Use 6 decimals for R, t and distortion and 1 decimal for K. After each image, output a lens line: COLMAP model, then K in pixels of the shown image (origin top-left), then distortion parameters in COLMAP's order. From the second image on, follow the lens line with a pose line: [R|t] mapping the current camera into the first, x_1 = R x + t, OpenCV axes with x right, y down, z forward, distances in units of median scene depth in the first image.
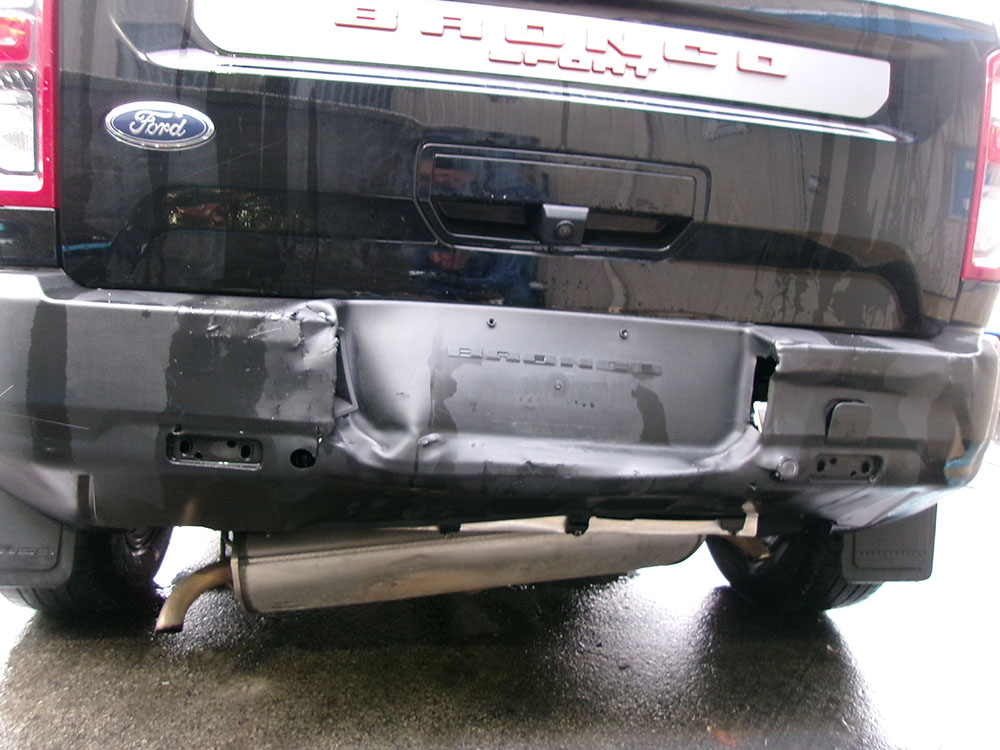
lens RADIAL K [[777.3, 0, 502.0], [0, 777.3, 373.6], [0, 0, 1]] dist [-0.009020, 0.020770]
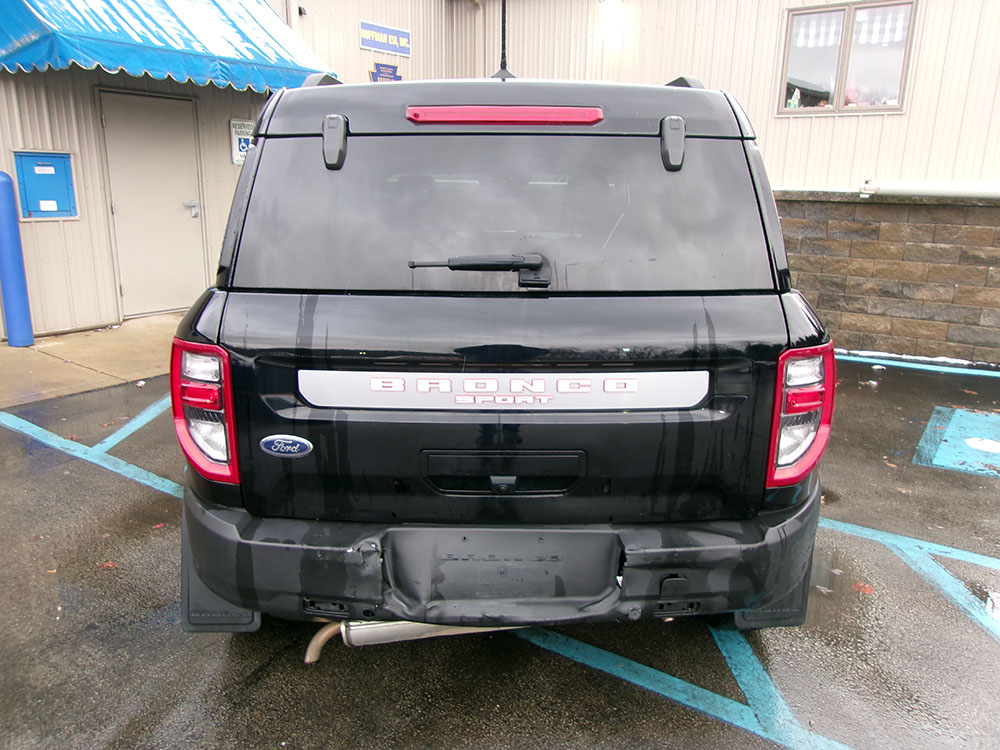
lens RADIAL K [[777.3, 0, 498.6], [0, 777.3, 378.4], [0, 0, 1]] dist [-0.009020, 0.020770]
pose [[0.986396, -0.007934, -0.164194, 0.387846], [0.036205, 0.984793, 0.169915, -0.783766], [0.160349, -0.173548, 0.971684, -0.741006]]
